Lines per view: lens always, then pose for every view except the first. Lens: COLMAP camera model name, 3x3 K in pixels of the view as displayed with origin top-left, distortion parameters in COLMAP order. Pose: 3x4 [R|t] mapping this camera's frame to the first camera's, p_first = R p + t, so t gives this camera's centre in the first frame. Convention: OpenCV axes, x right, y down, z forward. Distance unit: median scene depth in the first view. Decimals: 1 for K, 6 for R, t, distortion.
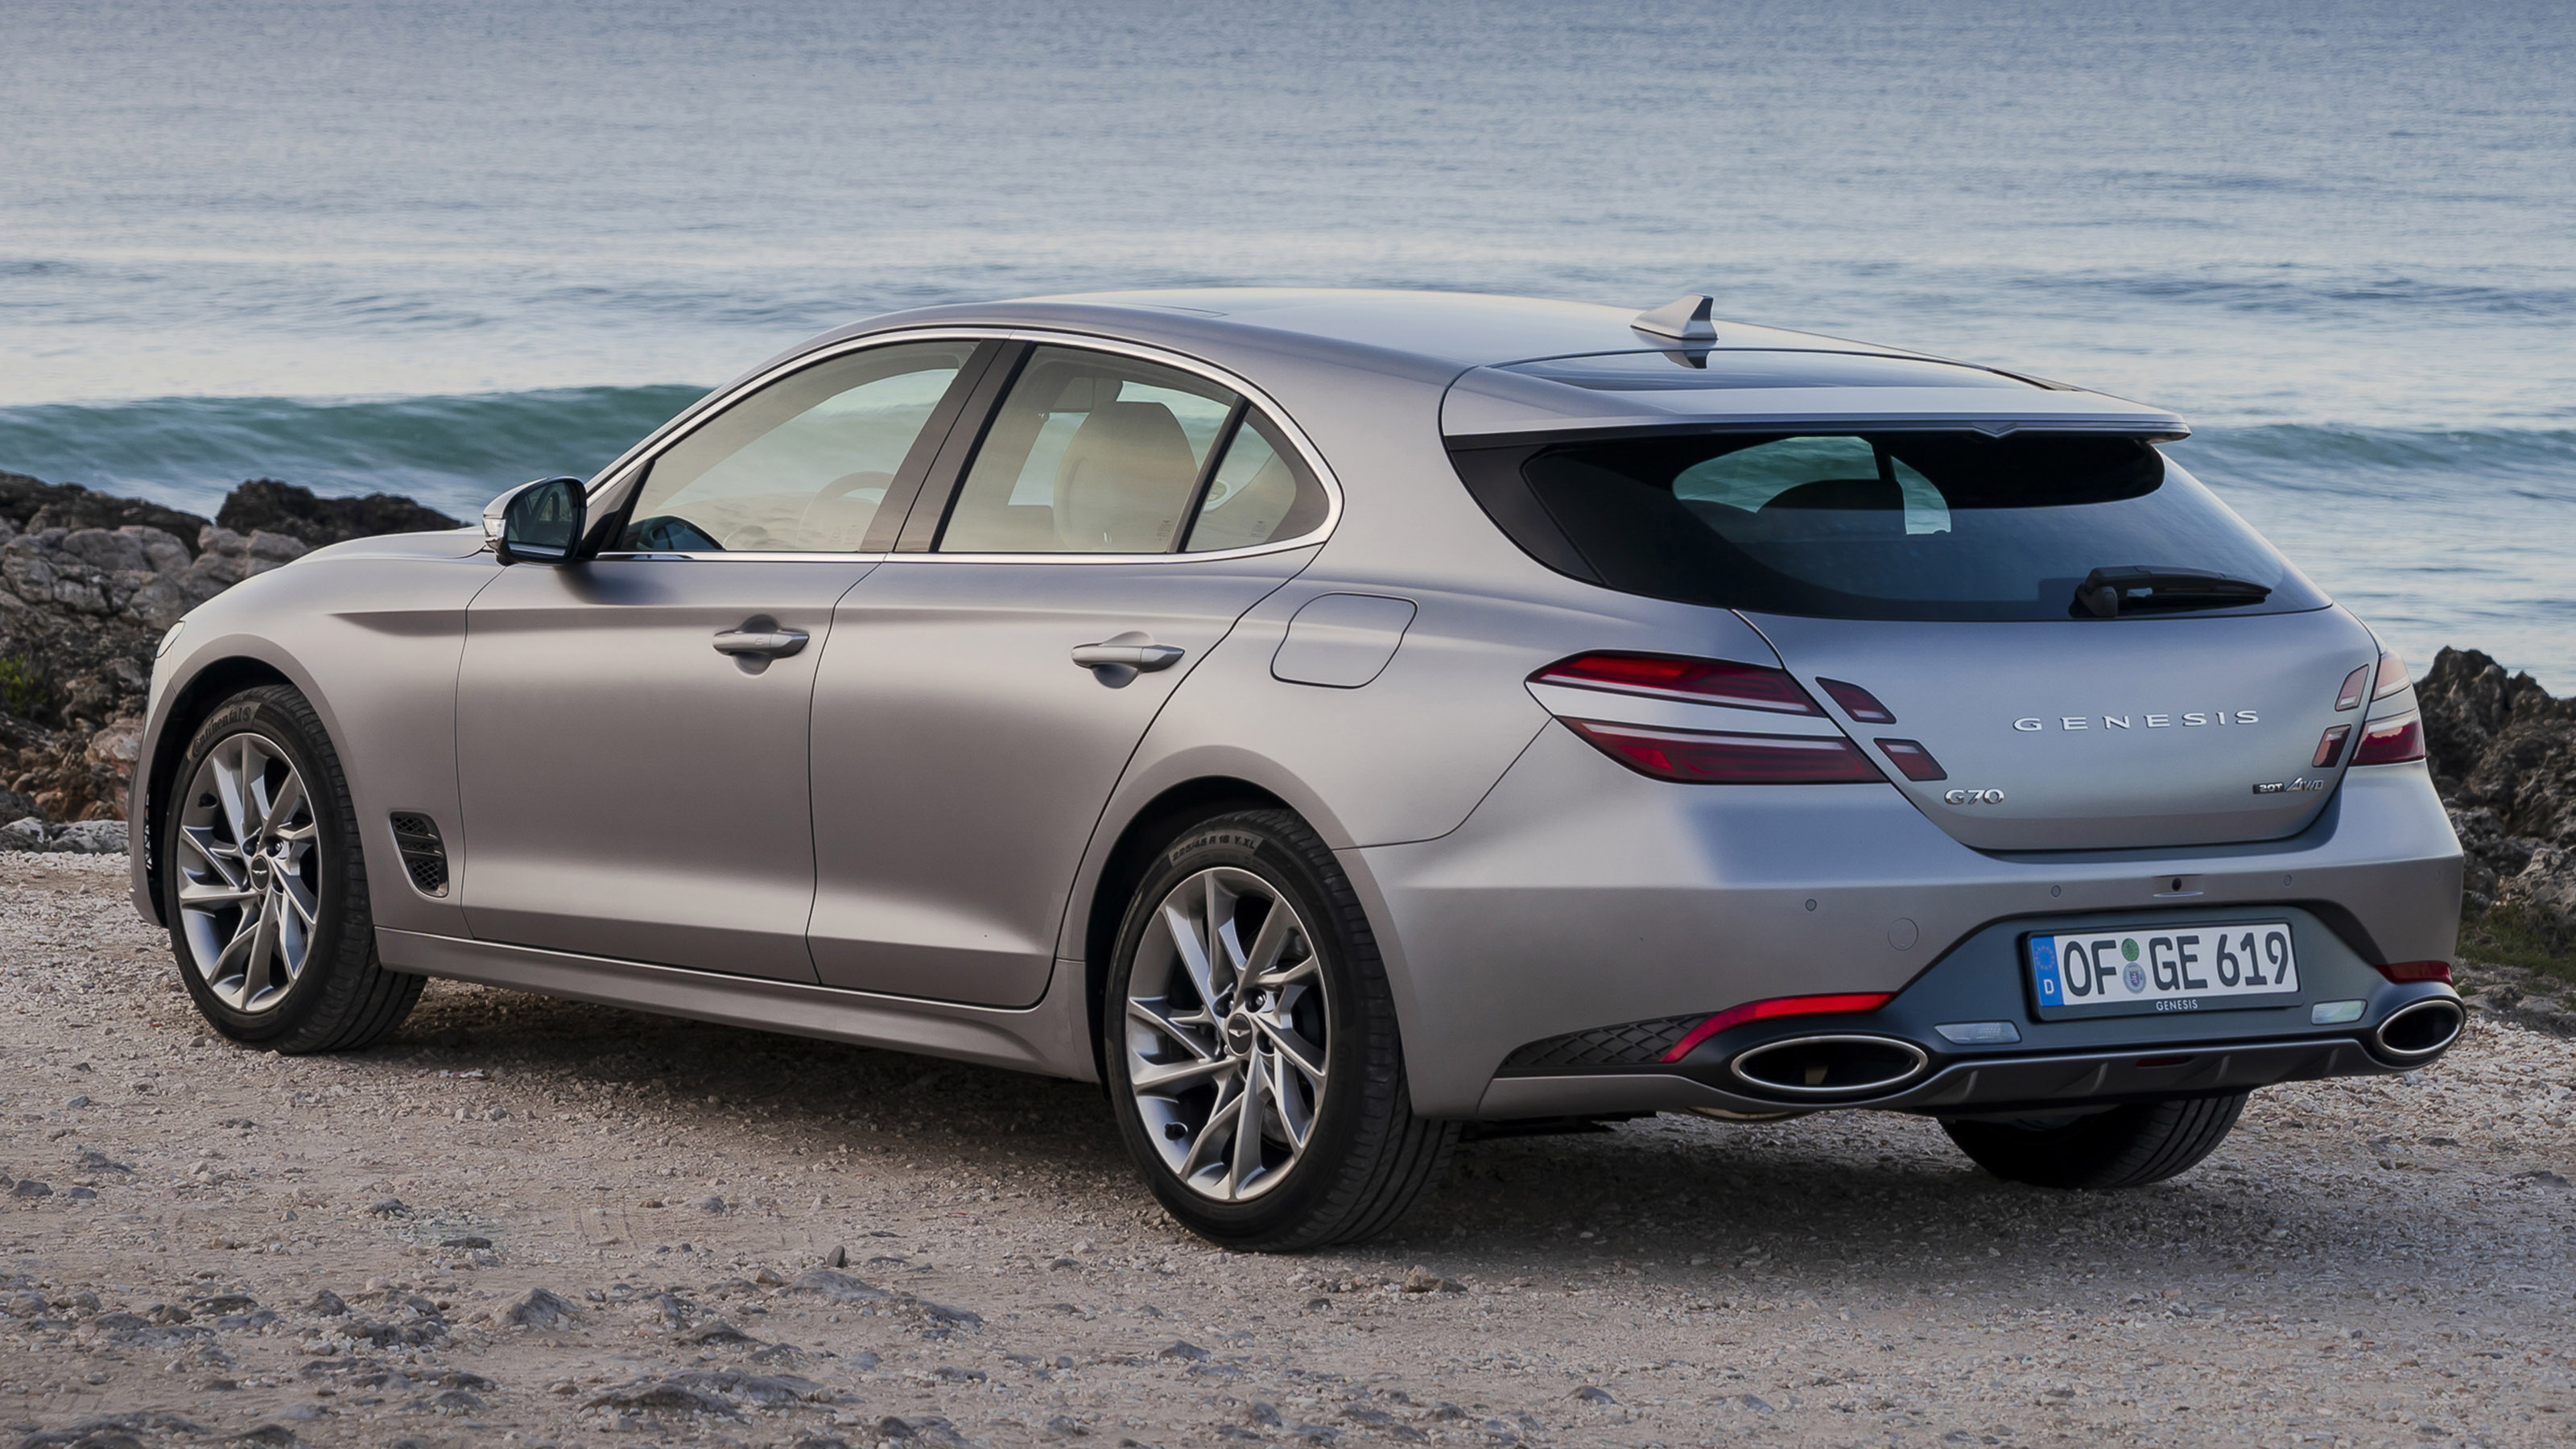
lens RADIAL K [[6020.0, 0, 1288.0], [0, 6020.0, 724.5], [0, 0, 1]] dist [0.645672, 0.085920]
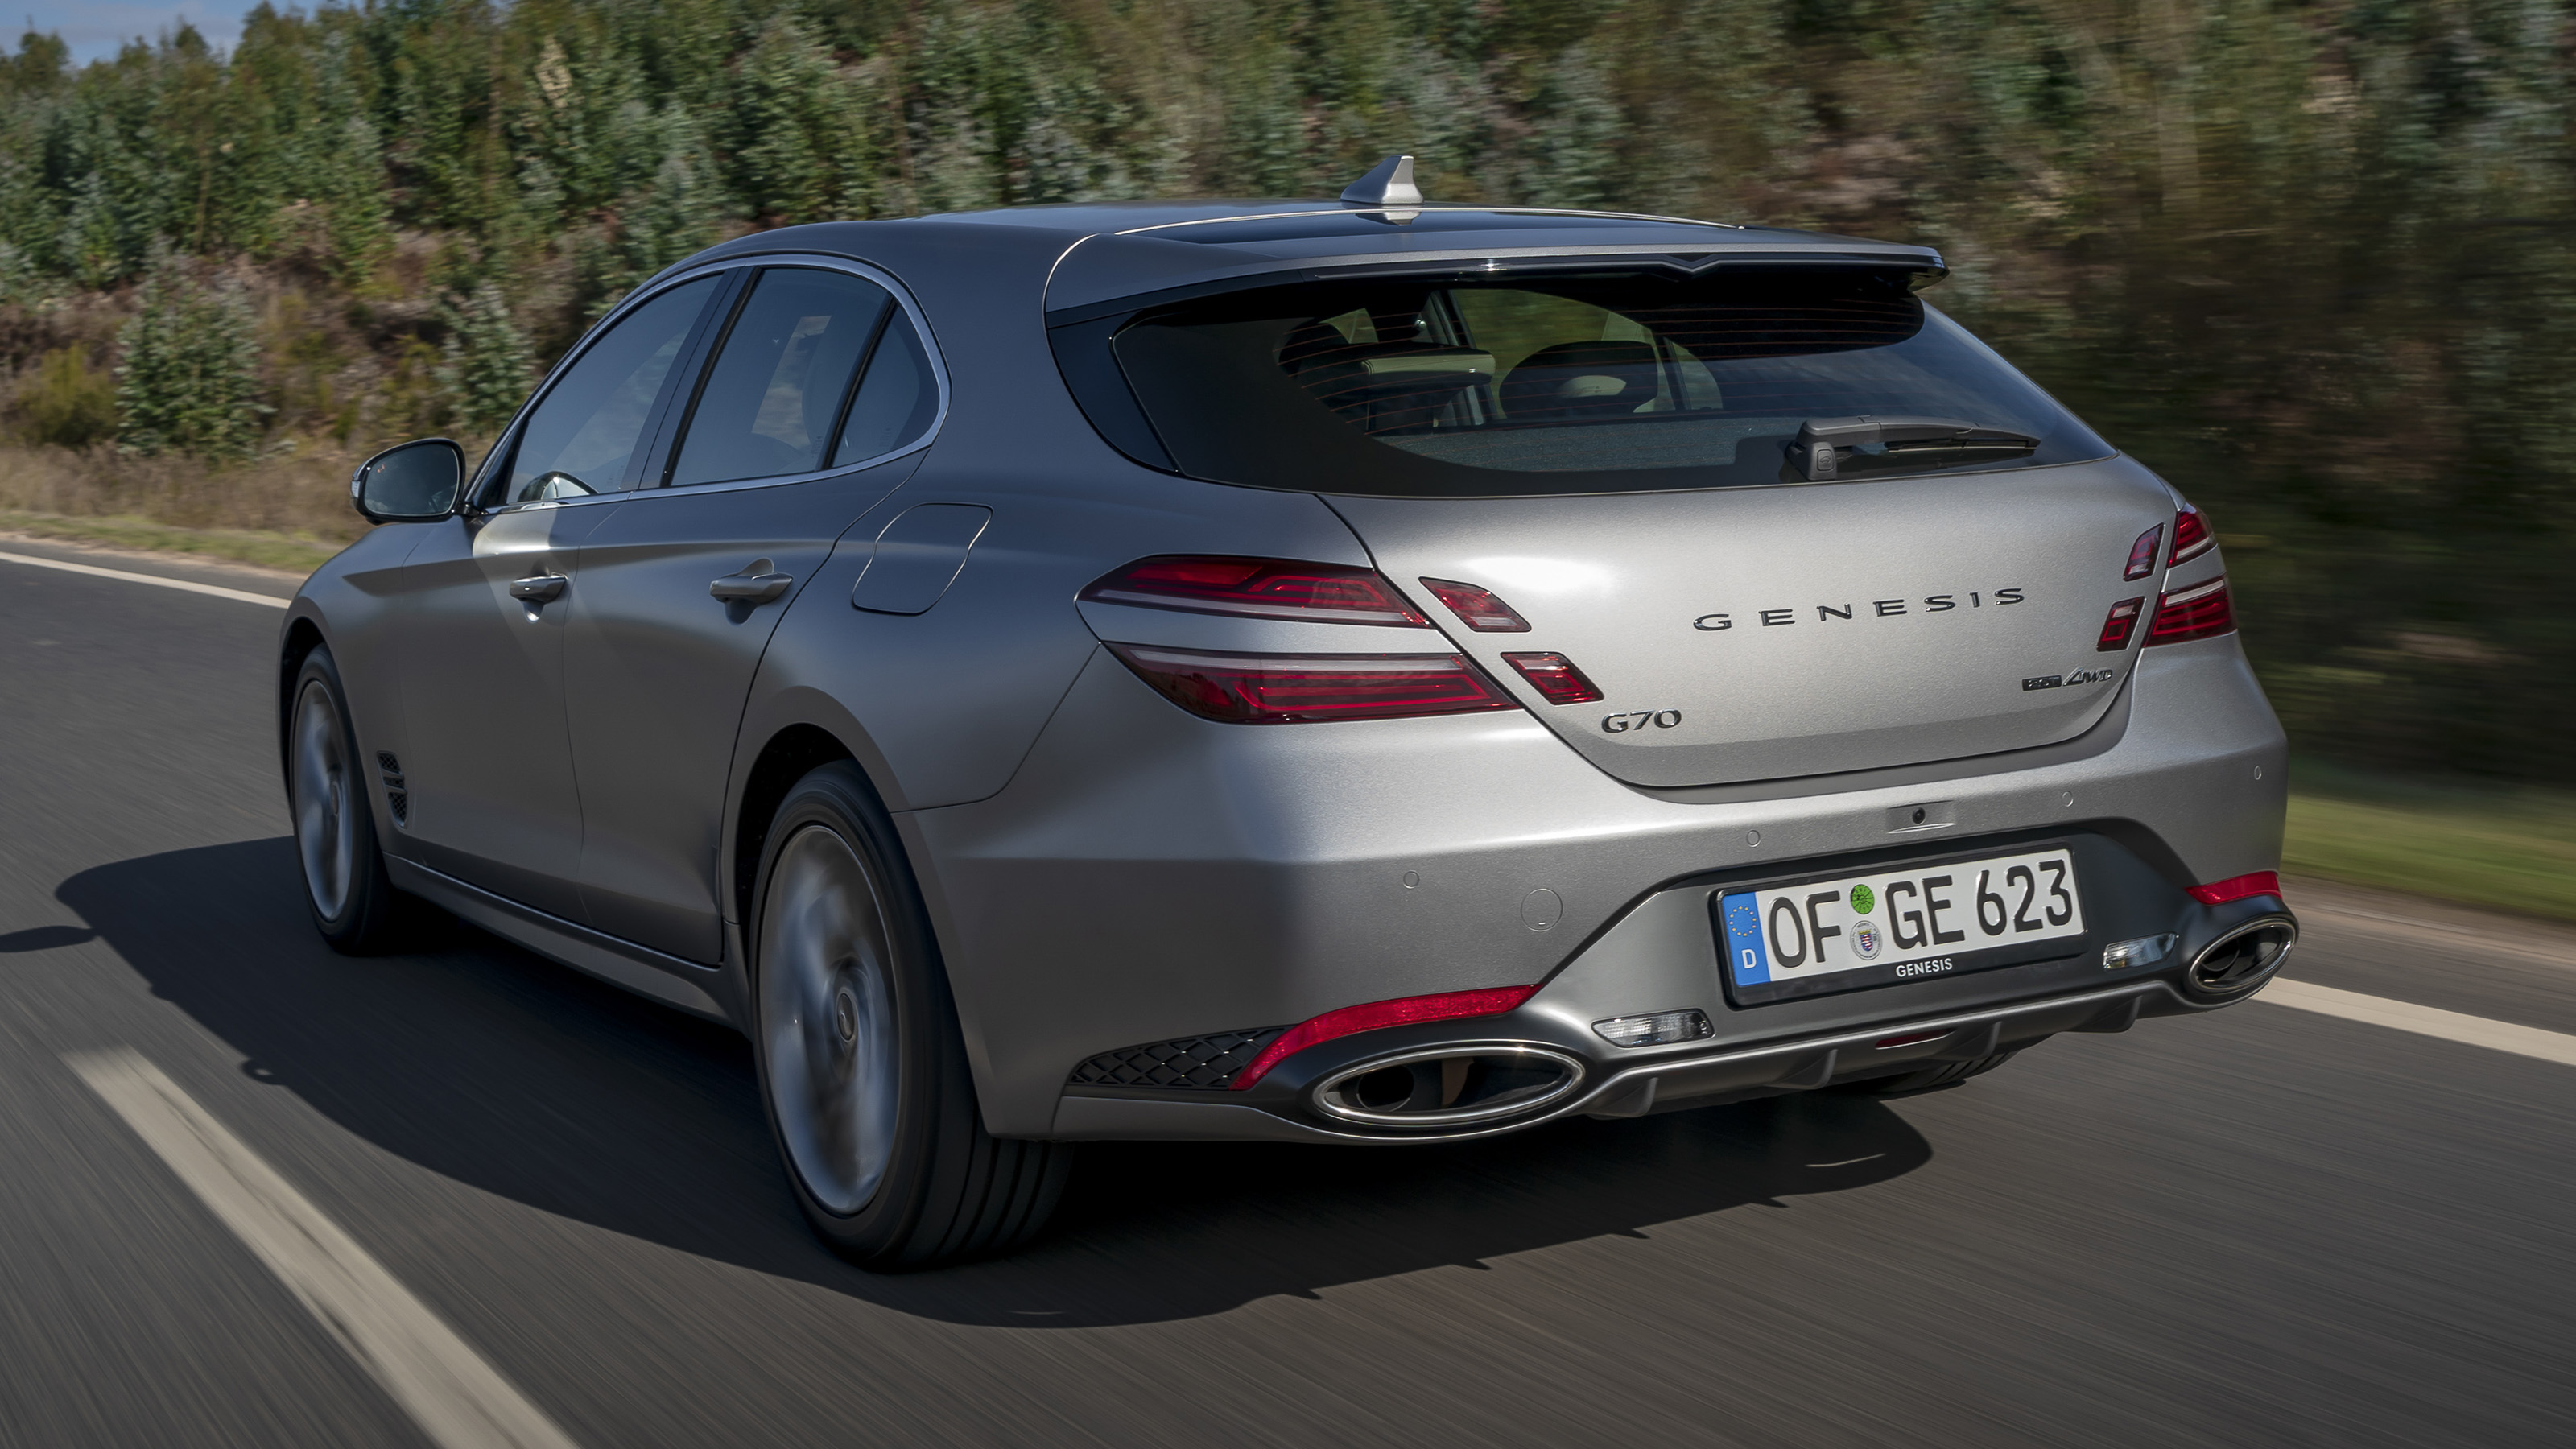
lens RADIAL K [[2795.1, 0, 1288.0], [0, 2795.1, 724.5], [0, 0, 1]] dist [0.162006, 0.001299]
pose [[0.988409, -0.042970, -0.145606, 0.118328], [0.049539, 0.997897, 0.041792, -0.004639], [0.143504, -0.048521, 0.988460, 0.627428]]
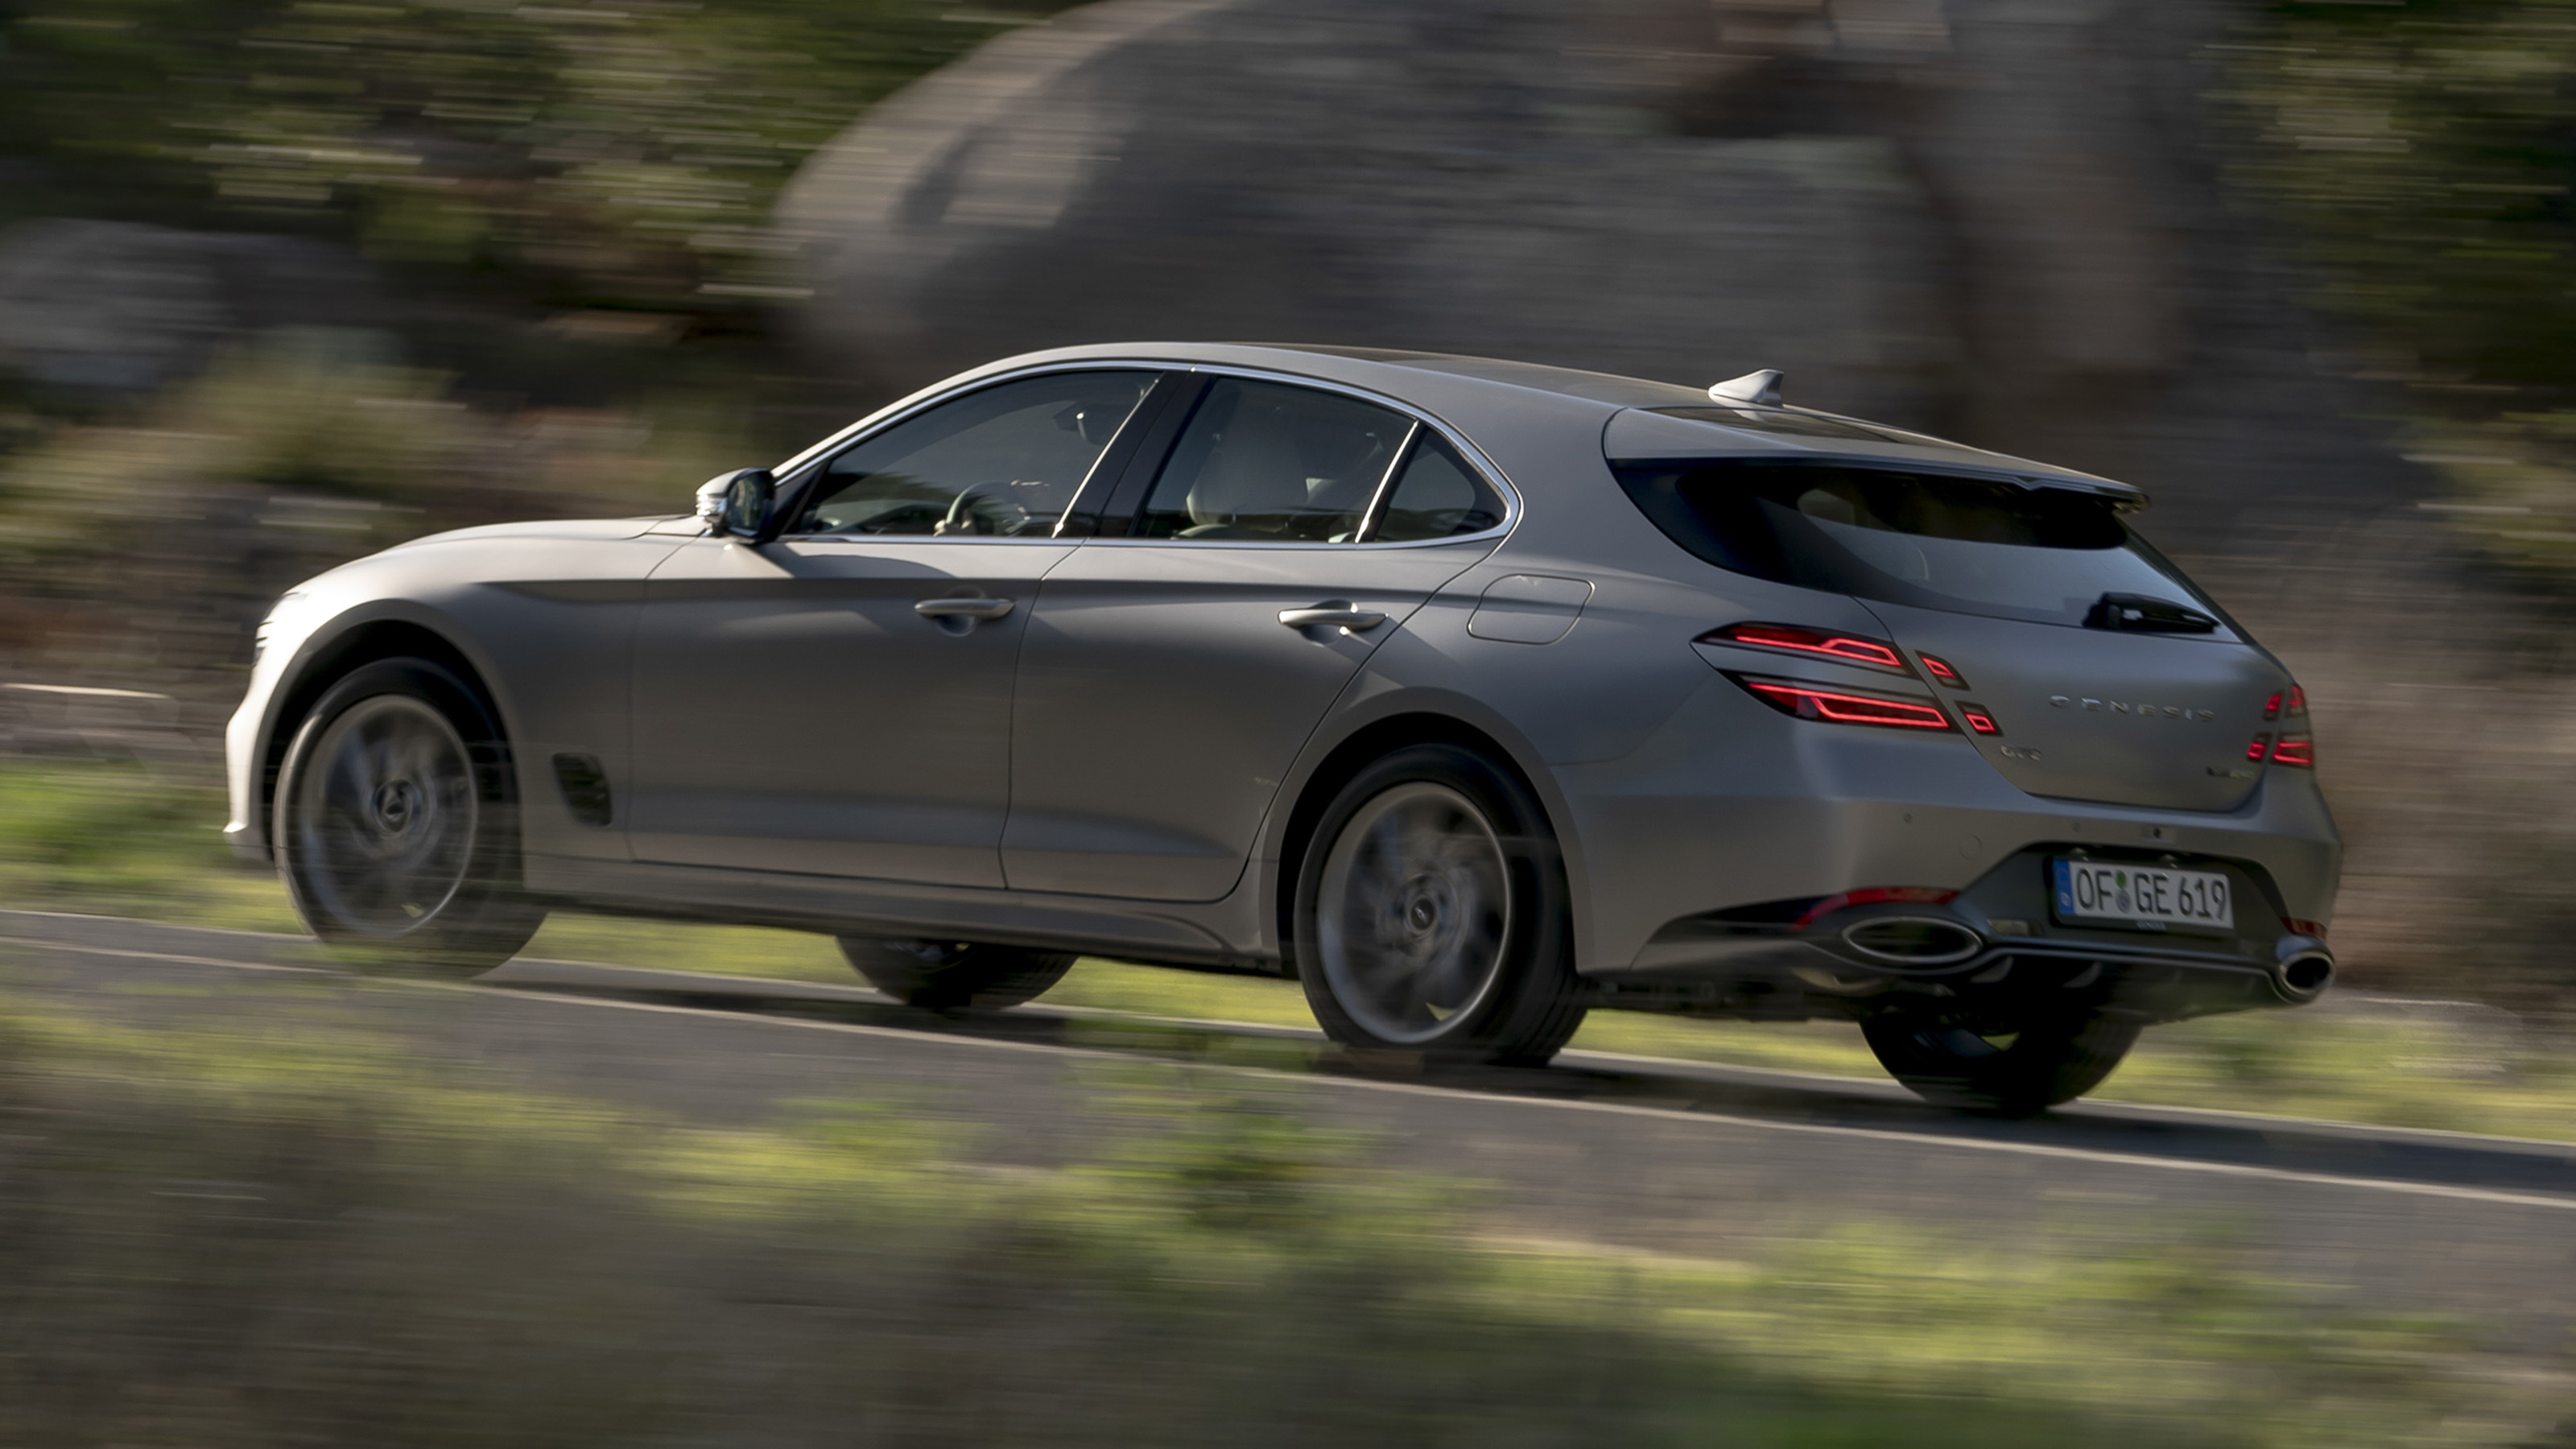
lens RADIAL K [[8869.4, 0, 1288.0], [0, 8869.4, 724.5], [0, 0, 1]] dist [0.887806, 0.228725]
pose [[0.986934, 0.068718, 0.145734, -0.320638], [-0.059987, 0.996178, -0.063486, 0.136013], [-0.149540, 0.053915, 0.987285, -0.873305]]
